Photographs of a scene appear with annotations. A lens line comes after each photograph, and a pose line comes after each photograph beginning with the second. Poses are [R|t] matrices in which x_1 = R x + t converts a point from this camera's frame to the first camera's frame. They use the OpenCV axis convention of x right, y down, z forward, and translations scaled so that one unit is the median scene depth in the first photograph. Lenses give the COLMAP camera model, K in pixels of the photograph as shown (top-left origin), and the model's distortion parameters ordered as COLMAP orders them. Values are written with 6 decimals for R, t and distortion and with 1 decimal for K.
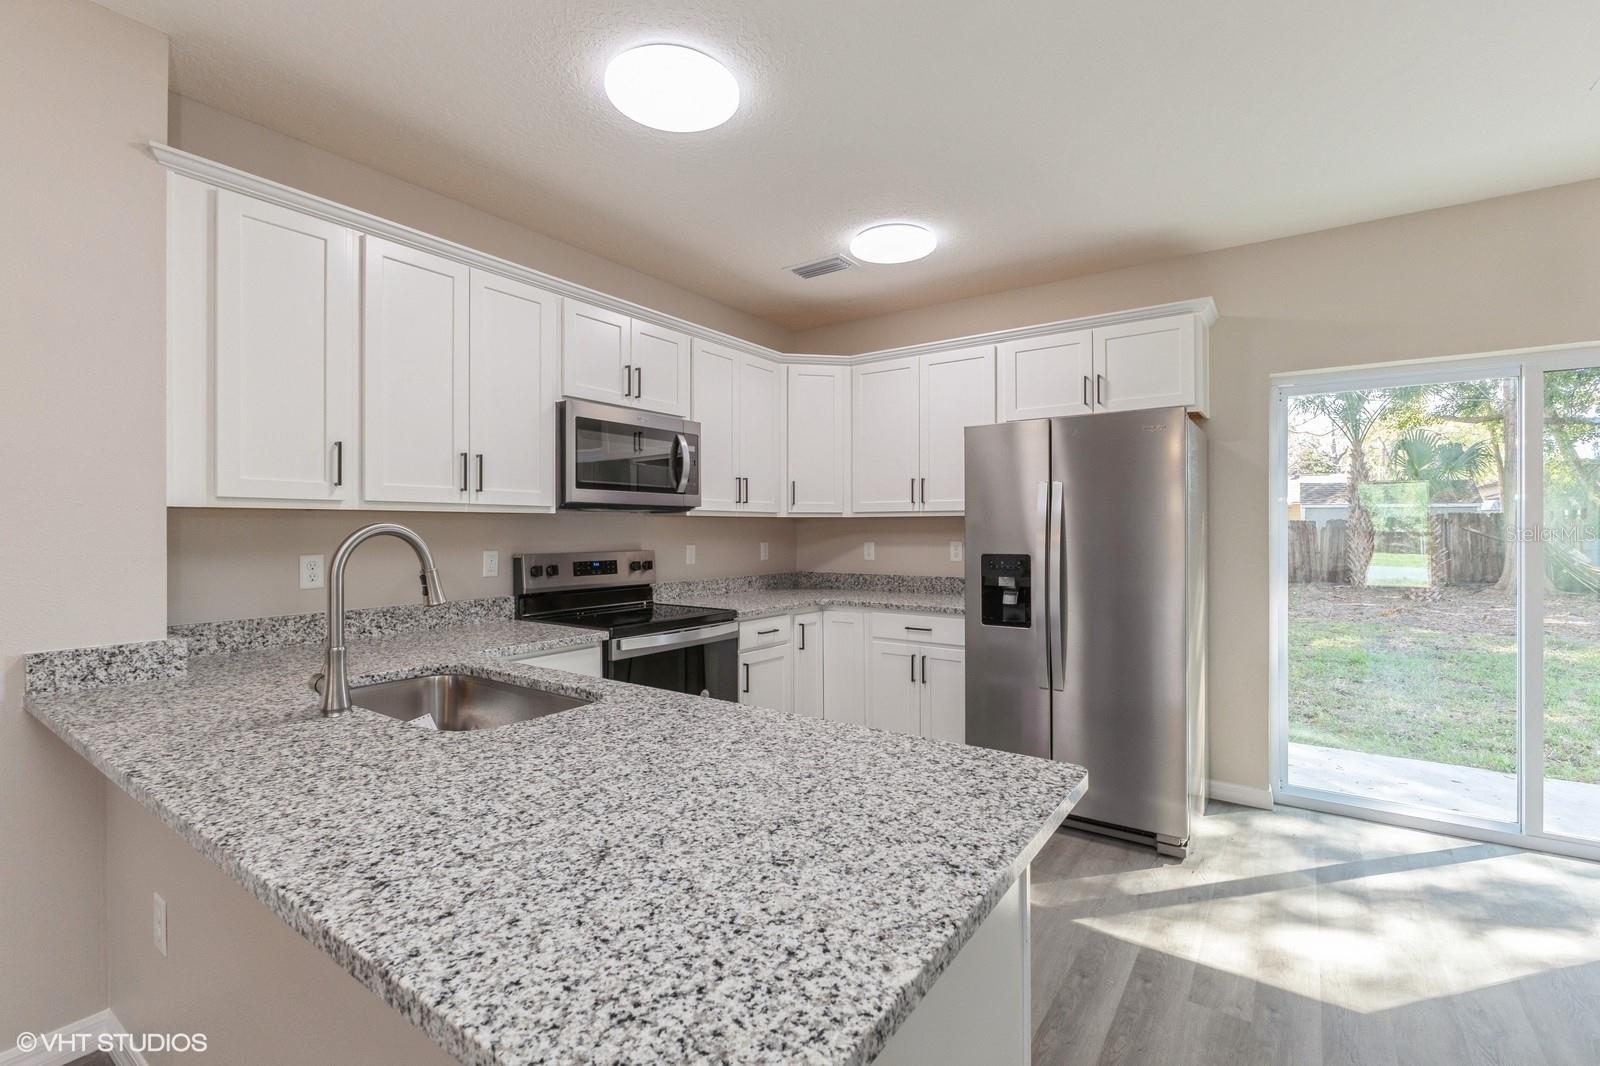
lens RADIAL K [[704.3, 0, 801.5], [0, 704.3, 528.7], [0, 0, 1]] dist [-0.000577, -0.000035]
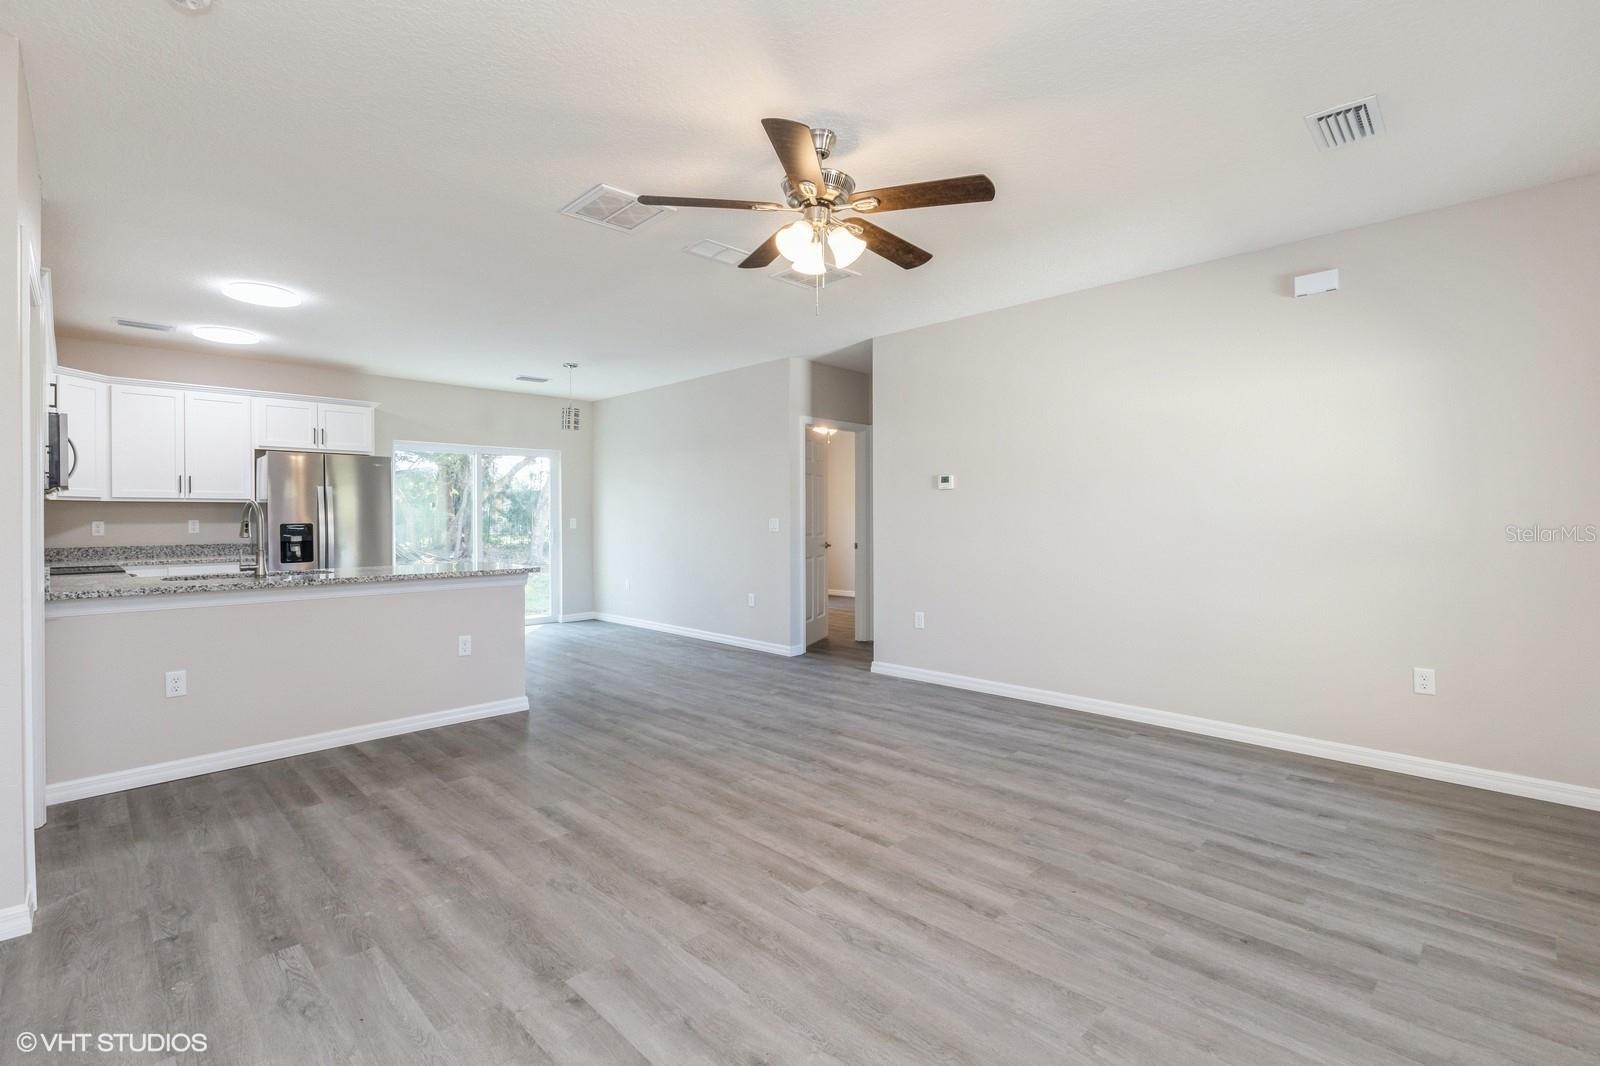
lens RADIAL K [[724.2, 0, 802.0], [0, 724.2, 522.6], [0, 0, 1]] dist [-0.001031, -0.000905]
pose [[0.164100, -0.004071, 0.986435, -1.366786], [0.004750, 0.999983, 0.003337, 0.033035], [-0.986432, 0.004138, 0.164117, -0.621500]]
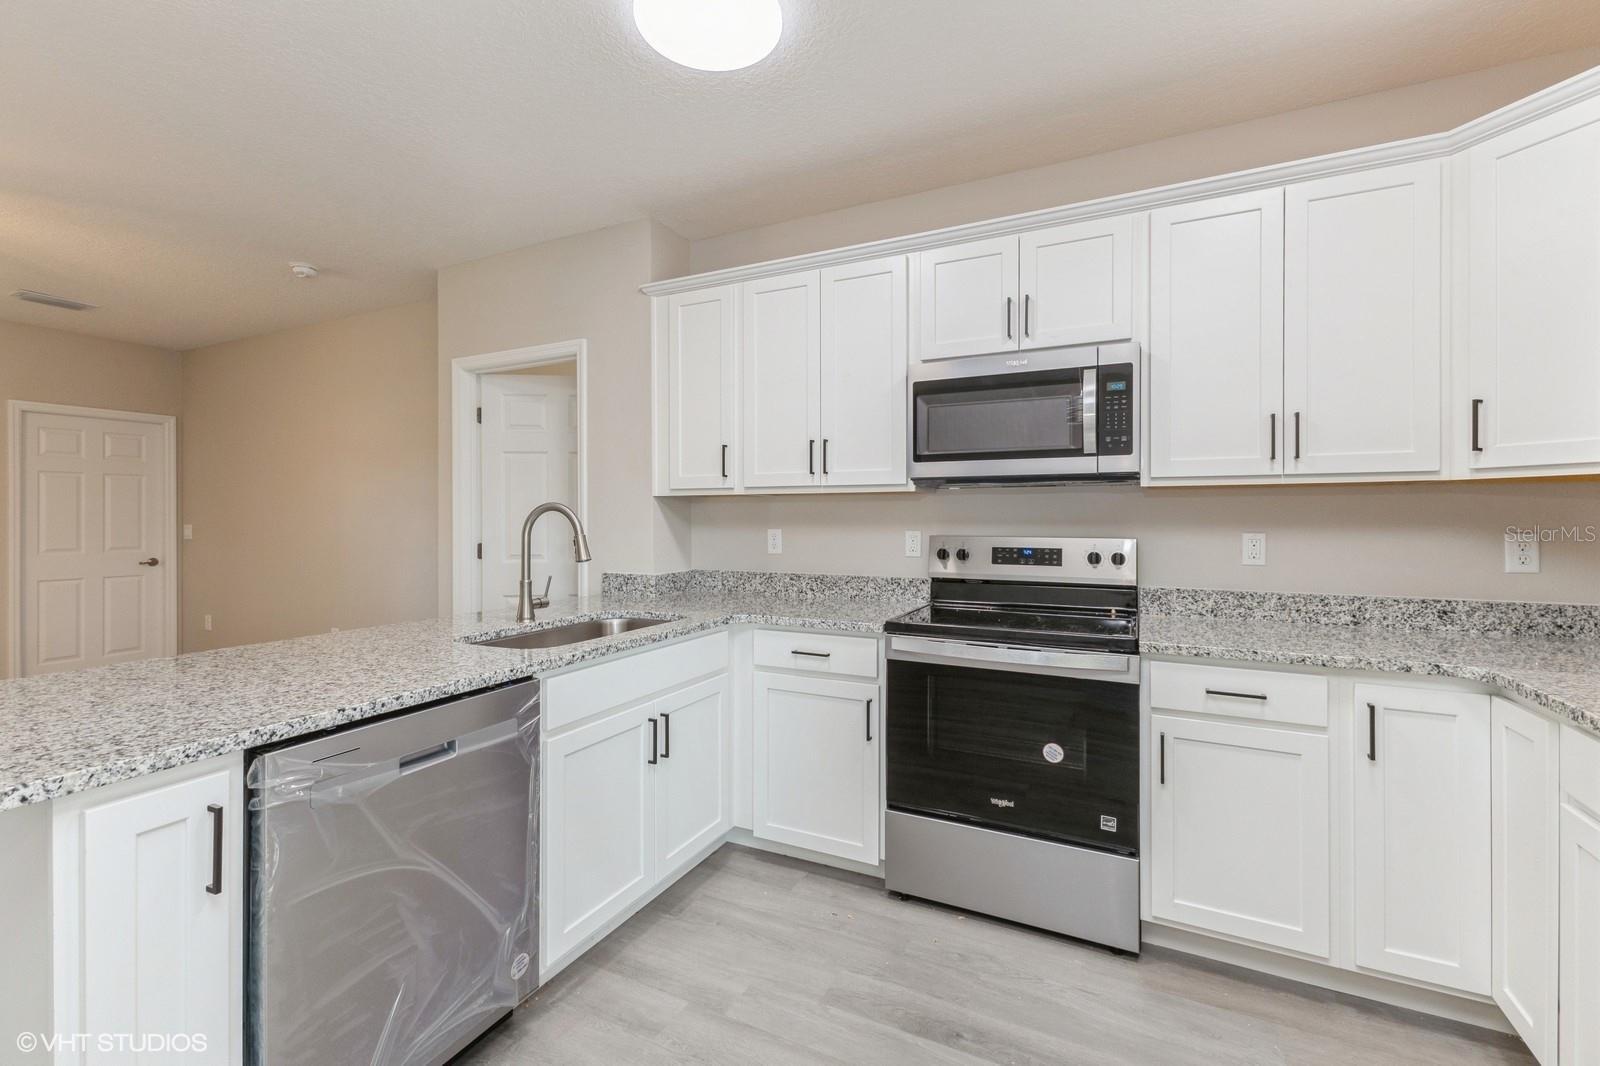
lens RADIAL K [[690.3, 0, 801.7], [0, 690.3, 518.5], [0, 0, 1]] dist [0.010475, -0.002614]
pose [[0.154700, 0.003586, -0.987955, 0.478075], [0.000607, 0.999993, 0.003725, 0.009804], [0.987961, -0.001176, 0.154697, 0.659508]]
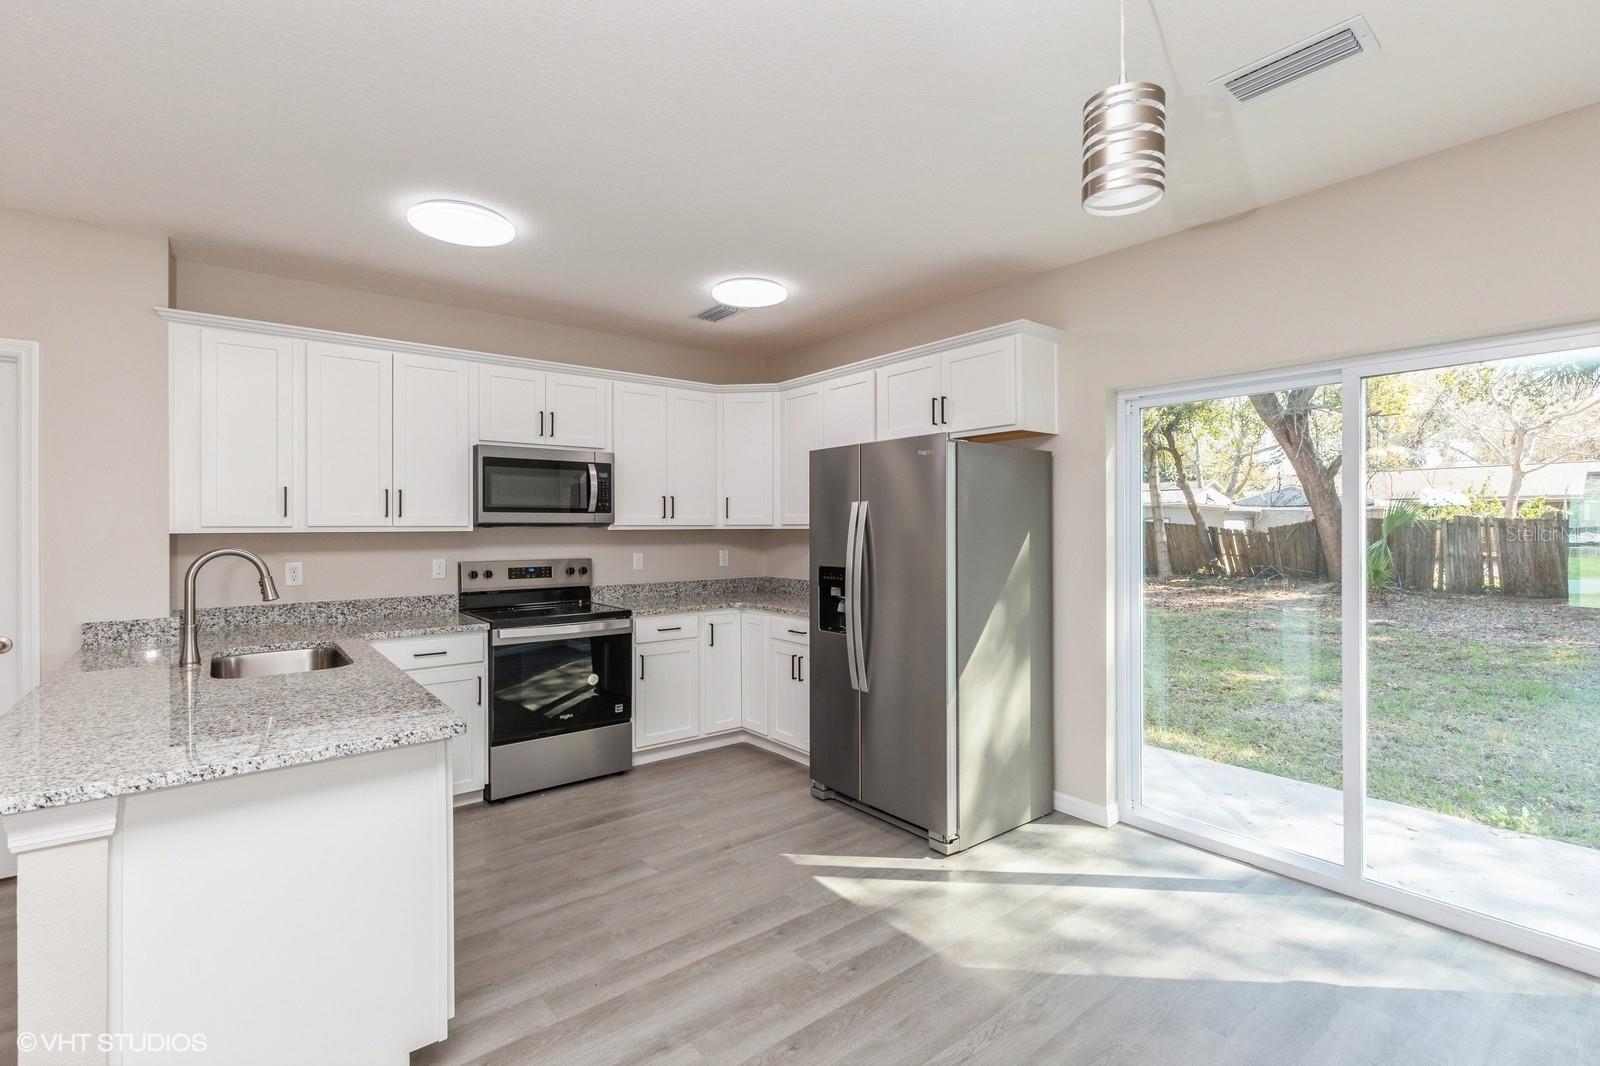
lens RADIAL K [[718.0, 0, 804.1], [0, 718.0, 526.5], [0, 0, 1]] dist [-0.004969, 0.000591]
pose [[0.960969, -0.001286, -0.276653, 0.557199], [0.001607, 0.999998, 0.000934, -0.028086], [0.276651, -0.001342, 0.960969, -0.094579]]
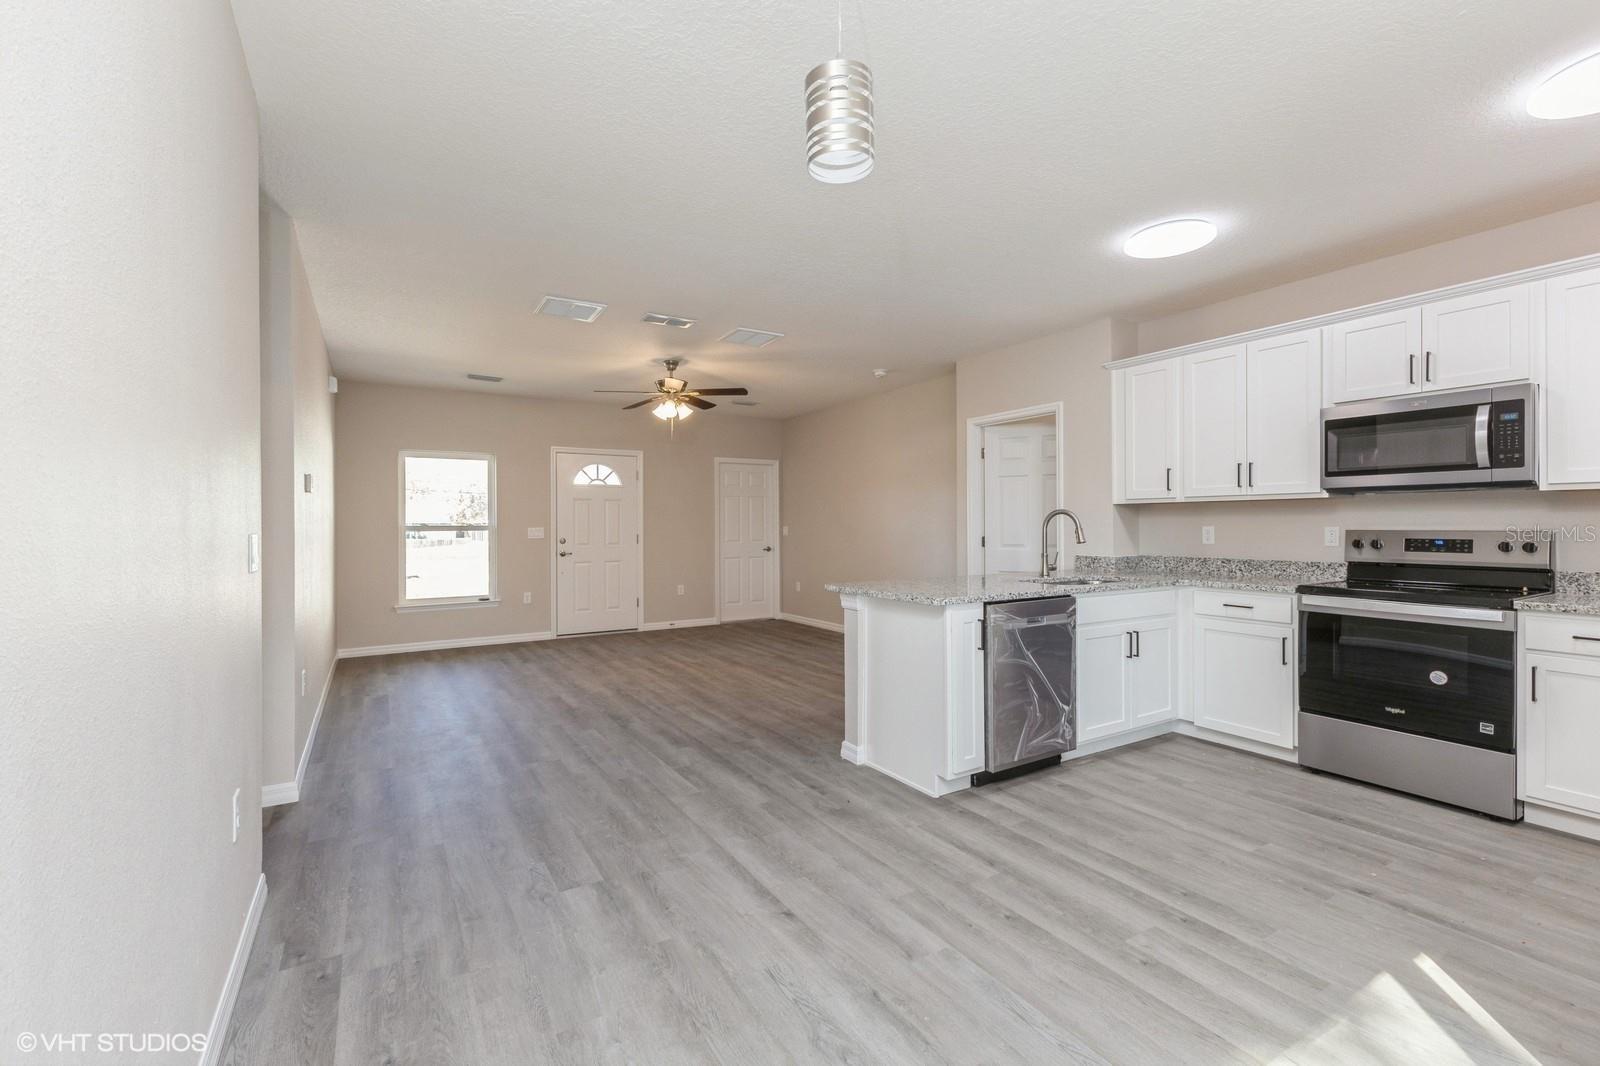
lens RADIAL K [[690.3, 0, 794.4], [0, 690.3, 525.9], [0, 0, 1]] dist [0.010475, -0.002614]
pose [[-0.400252, 0.005261, -0.916390, 1.099750], [0.005052, 0.999981, 0.003534, 0.019130], [0.916391, -0.003215, -0.400271, 0.569018]]
